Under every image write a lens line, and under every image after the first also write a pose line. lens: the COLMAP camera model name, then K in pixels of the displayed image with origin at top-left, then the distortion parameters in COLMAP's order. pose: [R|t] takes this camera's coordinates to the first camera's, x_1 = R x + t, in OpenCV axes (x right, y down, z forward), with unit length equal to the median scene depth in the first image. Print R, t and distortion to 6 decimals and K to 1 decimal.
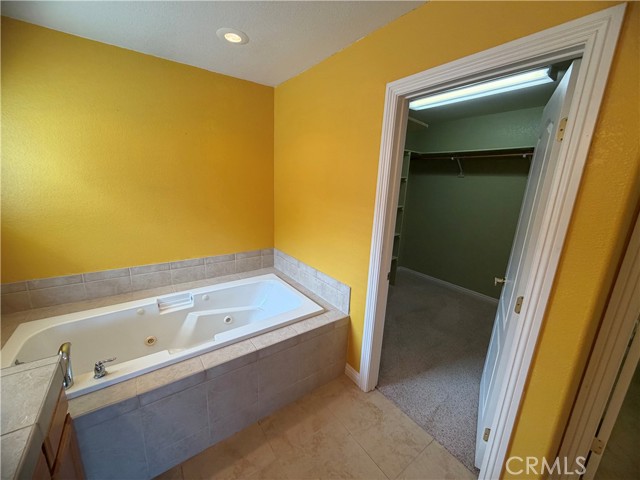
lens RADIAL K [[254.7, 0, 320.6], [0, 254.7, 238.2], [0, 0, 1]] dist [-0.000297, -0.000260]
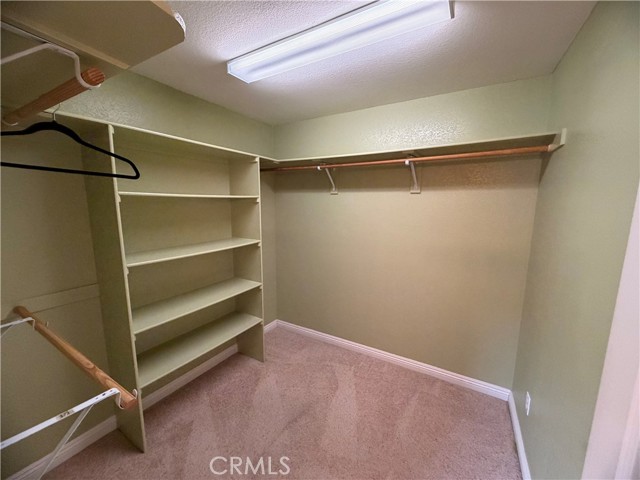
lens RADIAL K [[254.7, 0, 321.0], [0, 254.7, 241.6], [0, 0, 1]] dist [-0.000297, -0.000260]
pose [[0.914127, -0.101497, 0.392518, 0.221976], [0.124068, 0.991742, -0.032495, -0.087340], [-0.385978, 0.078403, 0.919170, 0.362469]]
